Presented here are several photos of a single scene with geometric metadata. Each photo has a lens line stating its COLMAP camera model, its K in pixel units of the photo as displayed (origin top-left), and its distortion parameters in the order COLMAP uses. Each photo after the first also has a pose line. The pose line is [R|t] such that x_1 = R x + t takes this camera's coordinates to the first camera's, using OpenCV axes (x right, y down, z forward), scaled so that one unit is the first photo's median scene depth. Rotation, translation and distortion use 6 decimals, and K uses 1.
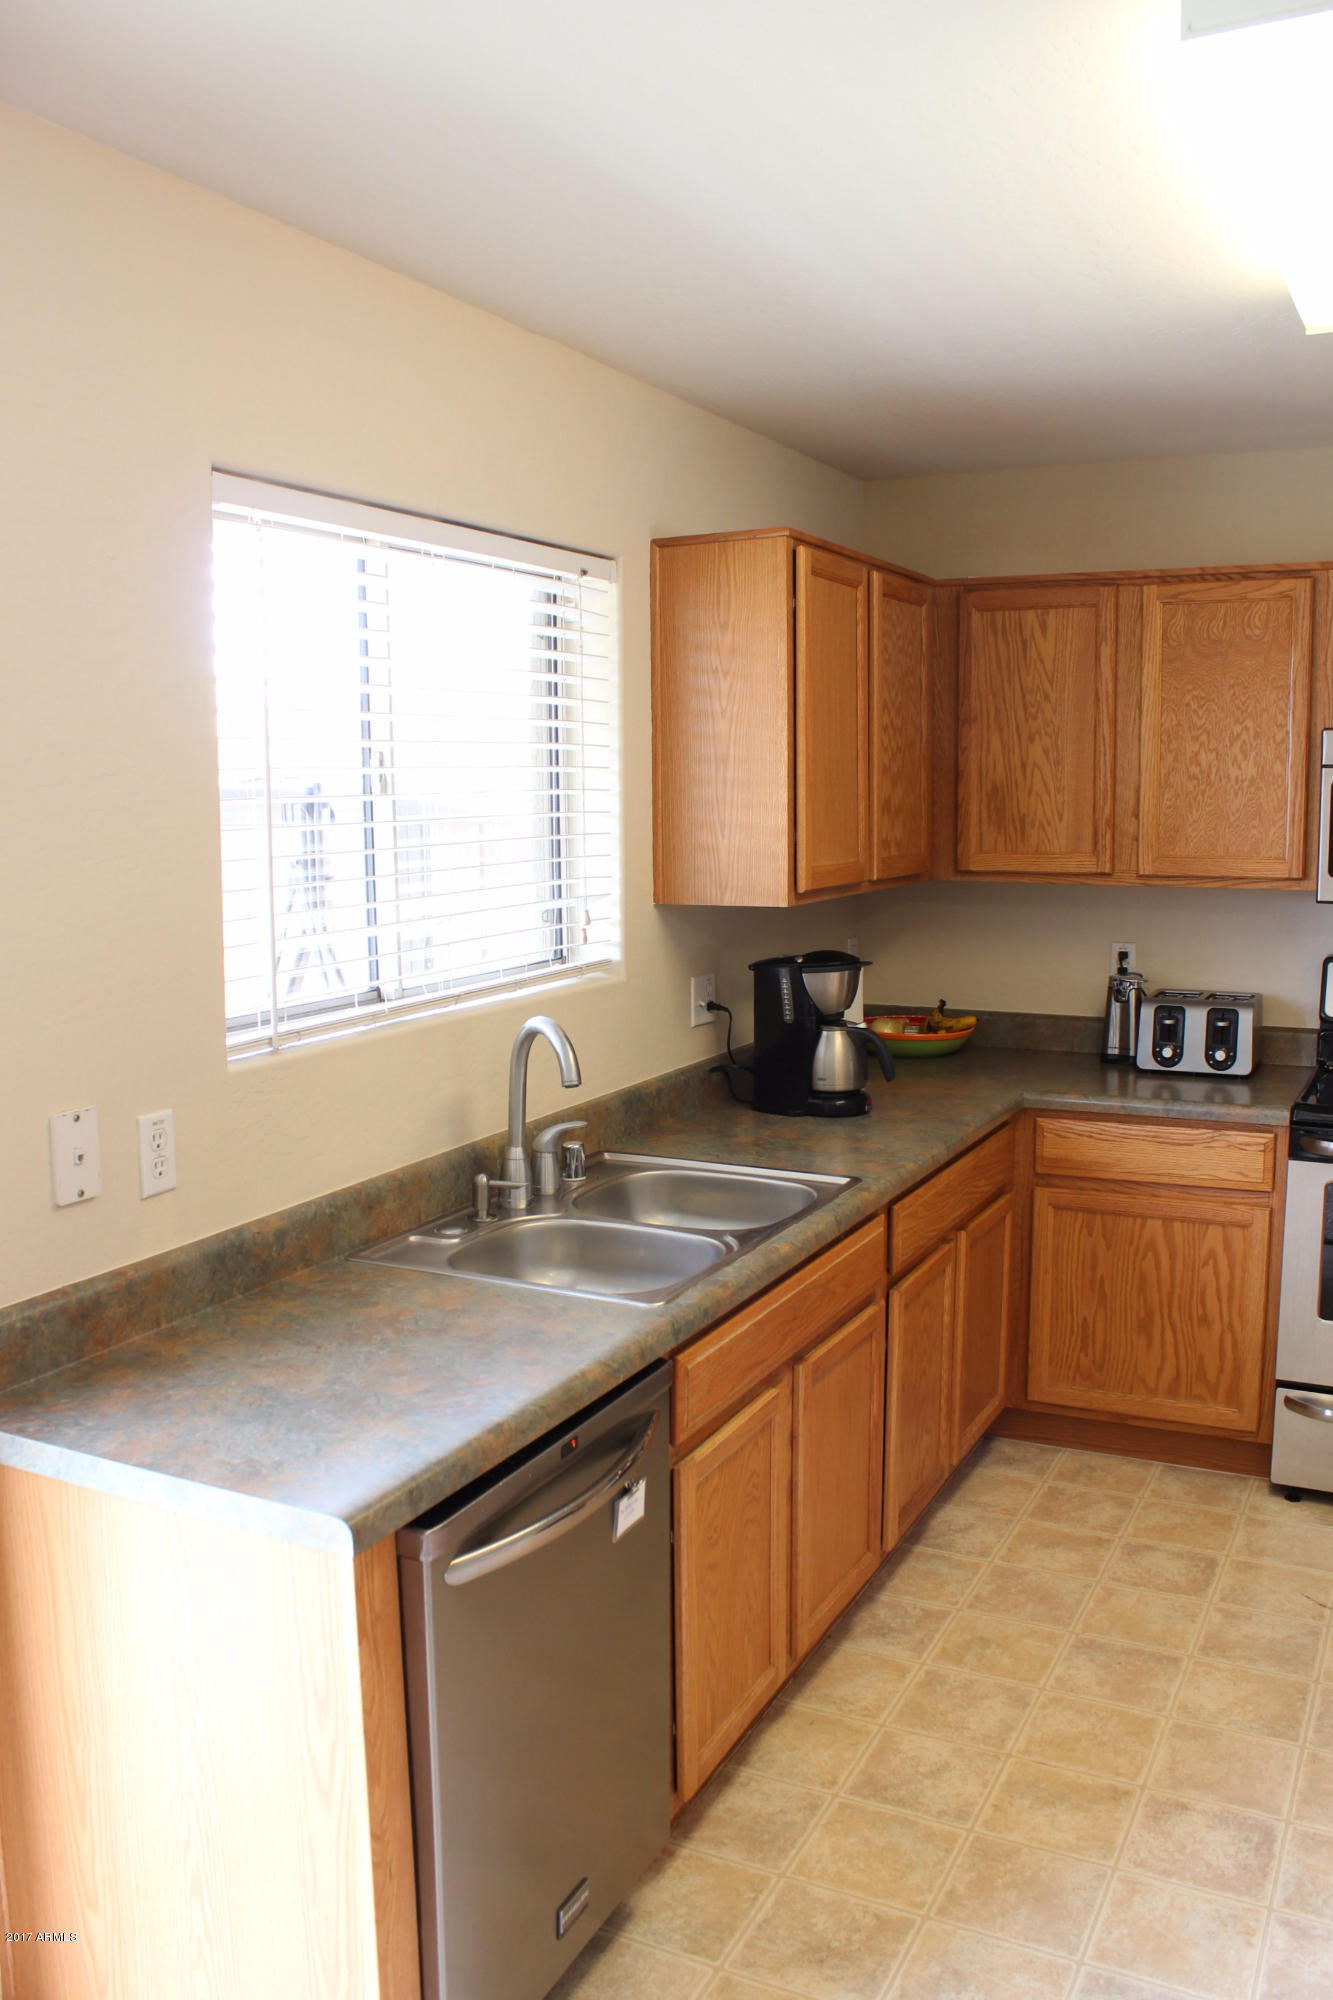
lens RADIAL K [[1650.5, 0, 652.7], [0, 1650.5, 1011.7], [0, 0, 1]] dist [-0.137780, 0.105741]
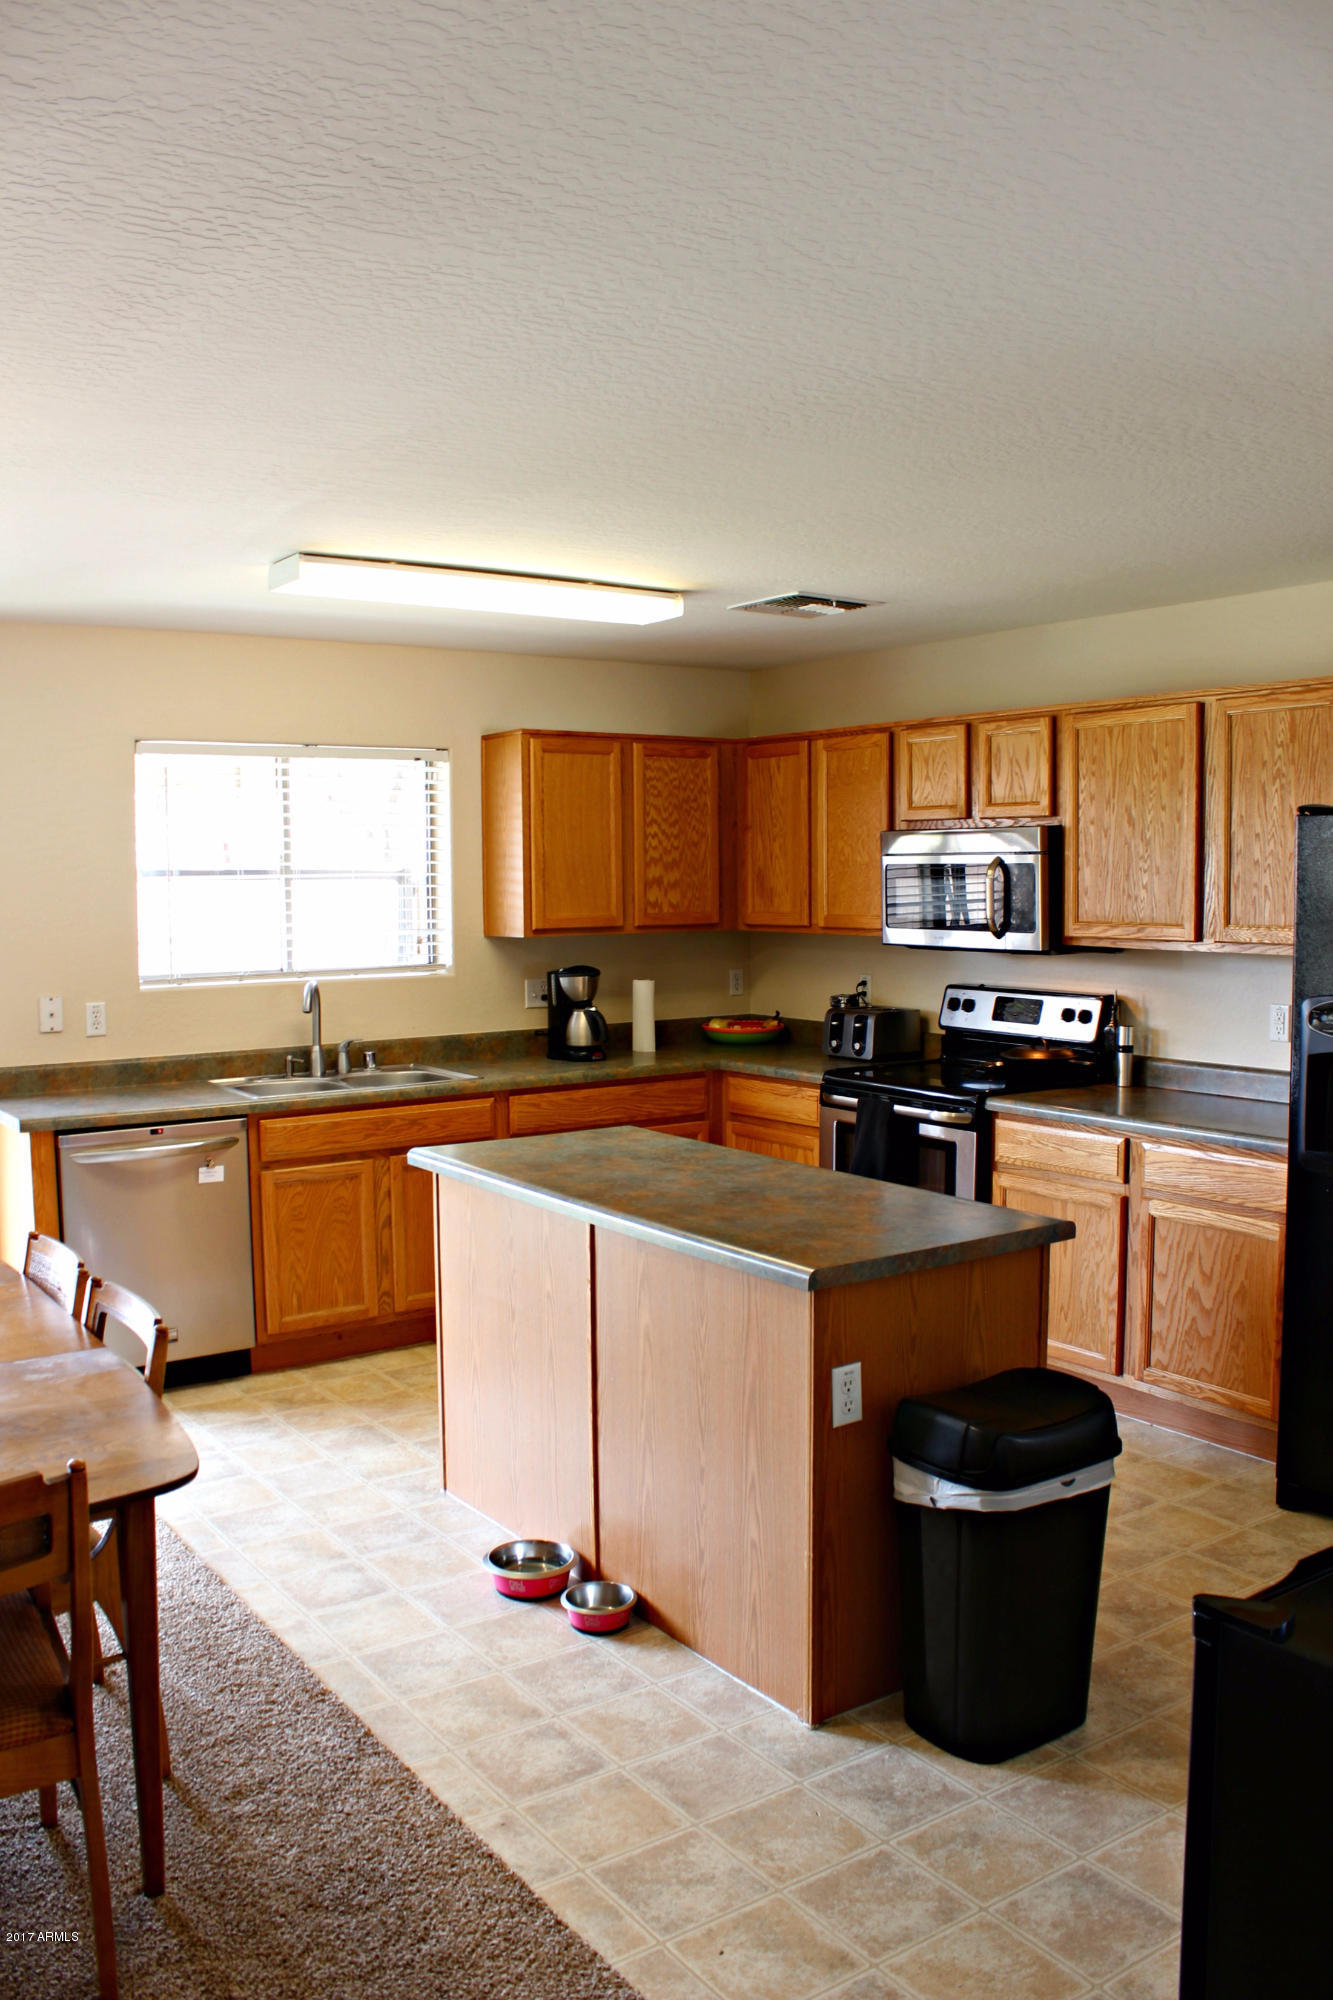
lens RADIAL K [[1650.5, 0, 683.6], [0, 1650.5, 997.0], [0, 0, 1]] dist [-0.137780, 0.105741]
pose [[0.883176, 0.035142, -0.467724, 0.961316], [-0.063234, 0.997007, -0.044491, 0.062667], [0.464760, 0.068869, 0.882754, -0.447445]]
